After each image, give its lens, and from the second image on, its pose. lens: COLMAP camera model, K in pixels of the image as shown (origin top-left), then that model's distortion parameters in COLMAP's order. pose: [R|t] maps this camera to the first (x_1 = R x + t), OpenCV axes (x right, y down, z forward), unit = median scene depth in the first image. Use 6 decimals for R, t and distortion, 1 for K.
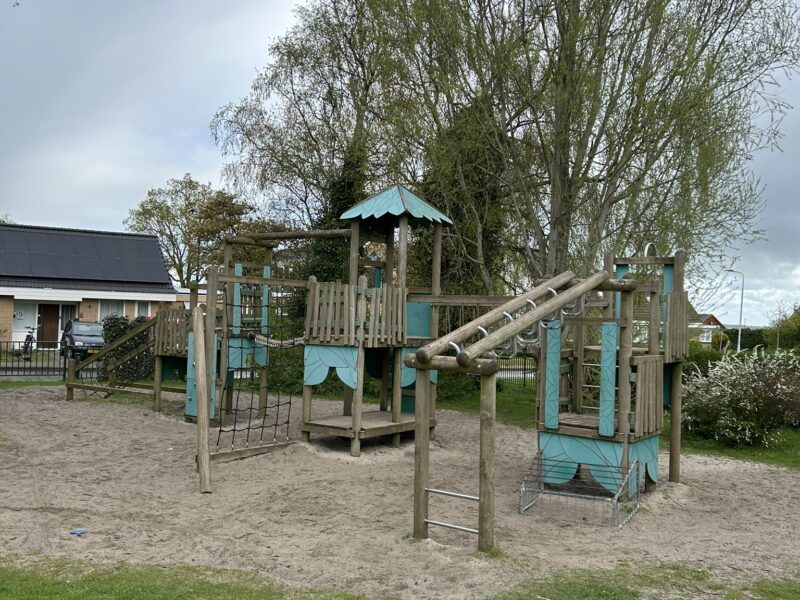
lens RADIAL K [[783.4, 0, 400.0], [0, 783.4, 300.0], [0, 0, 1]] dist [0.080173, -0.179021]
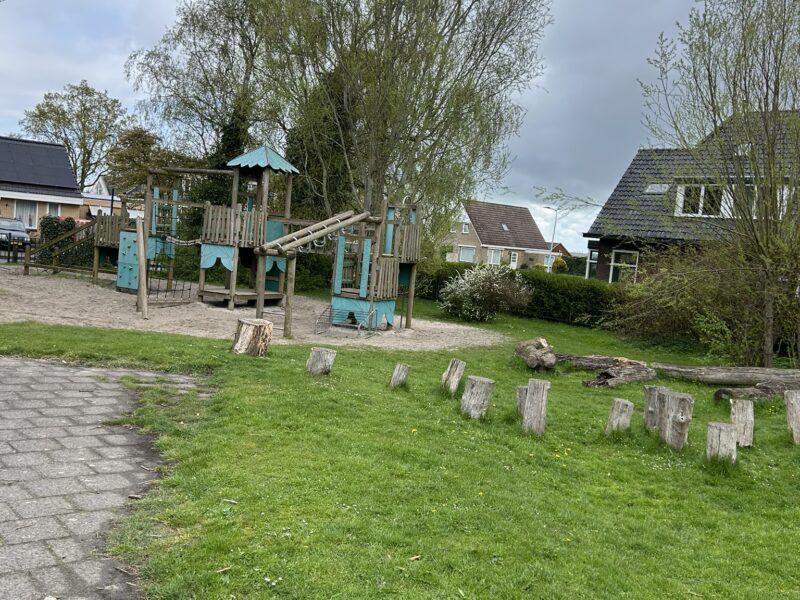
lens RADIAL K [[783.4, 0, 400.0], [0, 783.4, 300.0], [0, 0, 1]] dist [0.080173, -0.179021]
pose [[0.989116, 0.045244, 0.140006, 0.051740], [-0.059877, 0.992967, 0.102131, -0.014744], [-0.134401, -0.109403, 0.984869, -0.564340]]
